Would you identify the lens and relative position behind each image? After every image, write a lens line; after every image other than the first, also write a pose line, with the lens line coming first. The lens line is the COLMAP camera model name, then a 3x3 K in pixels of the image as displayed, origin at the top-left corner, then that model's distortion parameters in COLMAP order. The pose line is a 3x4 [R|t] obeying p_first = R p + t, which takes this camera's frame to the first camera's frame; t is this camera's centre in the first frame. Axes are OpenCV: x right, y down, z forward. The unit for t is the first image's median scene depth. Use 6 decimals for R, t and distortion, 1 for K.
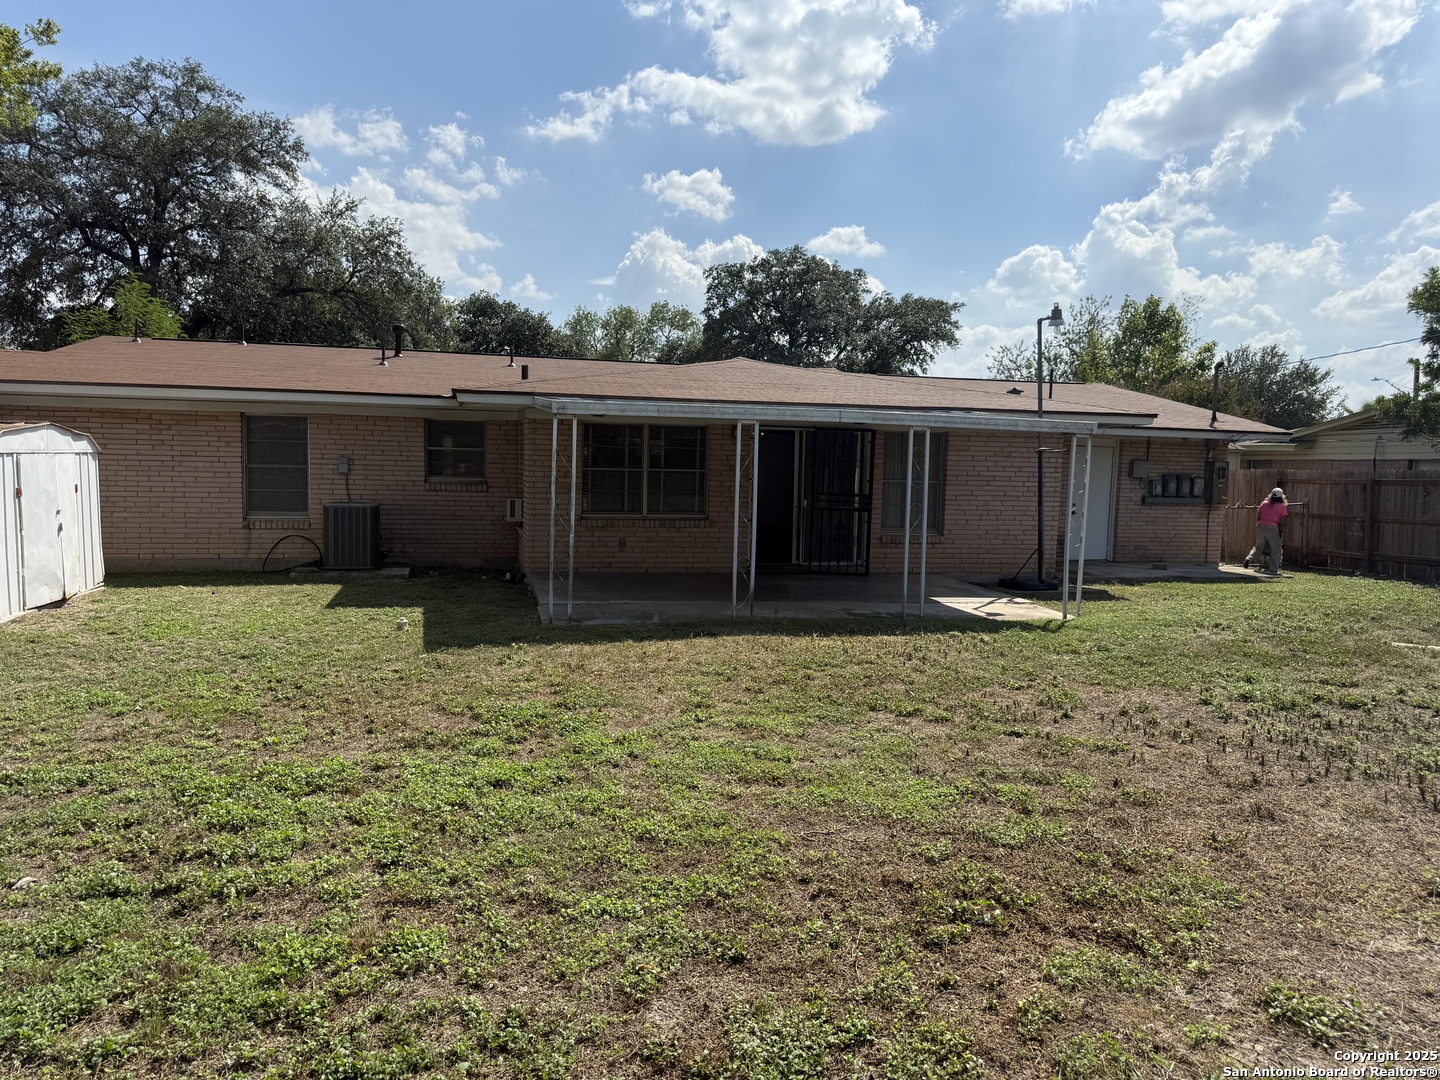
lens RADIAL K [[1013.2, 0, 720.0], [0, 1013.2, 540.0], [0, 0, 1]] dist [0.147933, -0.275337]
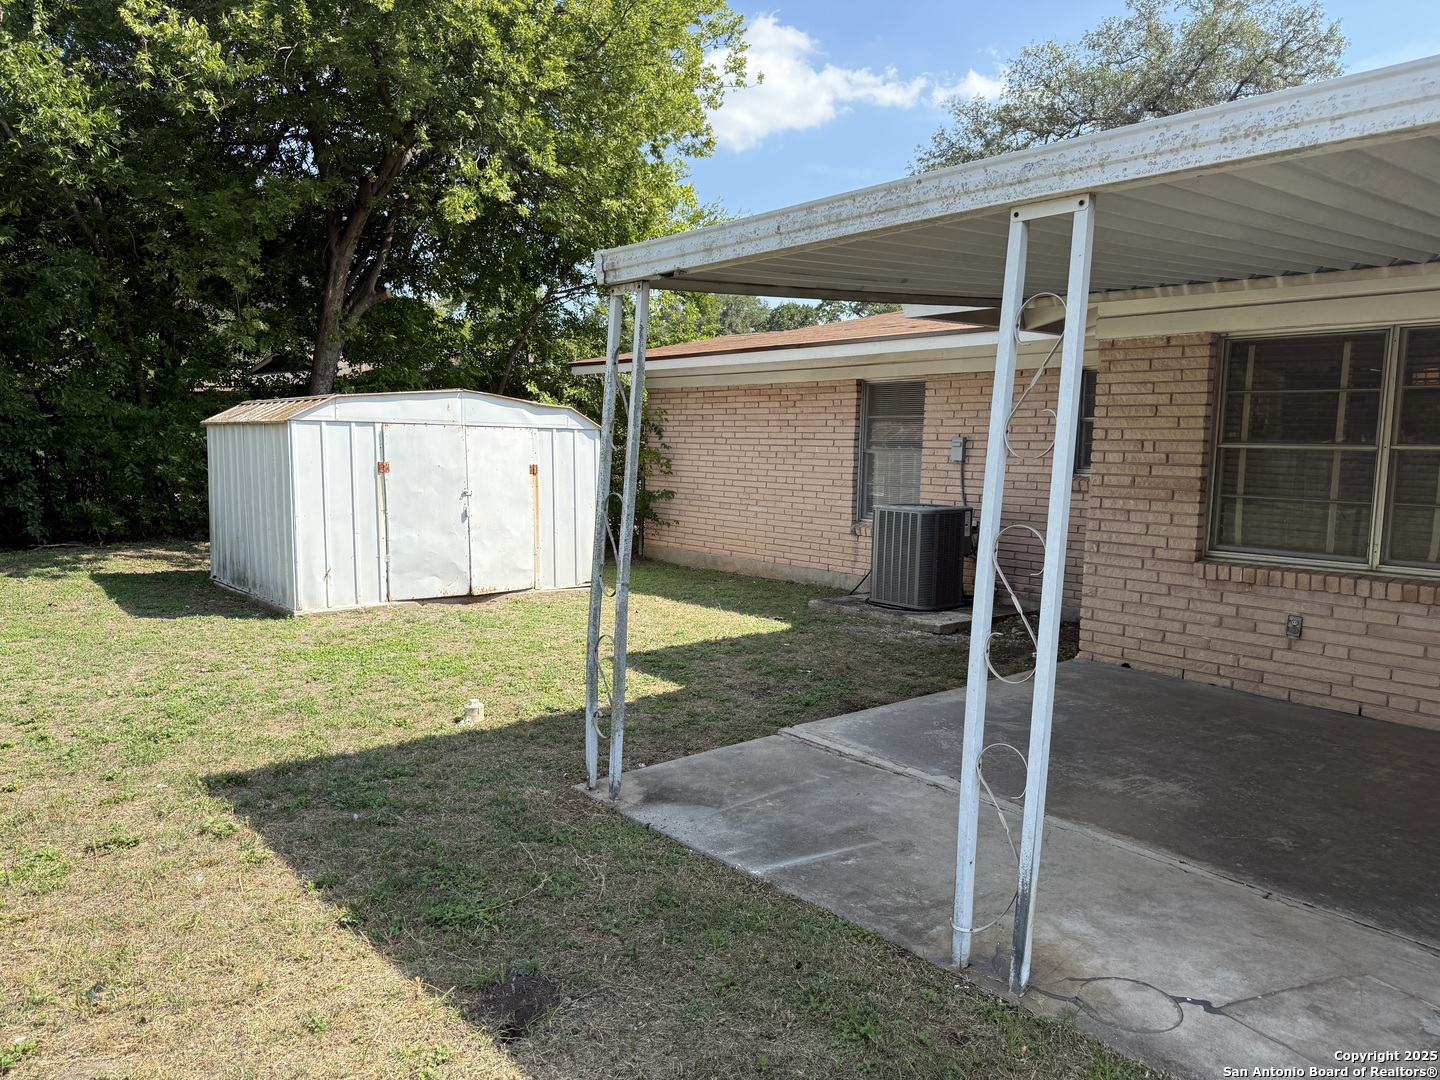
lens RADIAL K [[1013.2, 0, 720.0], [0, 1013.2, 540.0], [0, 0, 1]] dist [0.147933, -0.275337]
pose [[0.453401, 0.070923, -0.888480, 0.160585], [-0.080908, 0.995989, 0.038216, -0.028975], [0.887627, 0.054558, 0.457321, 0.598965]]
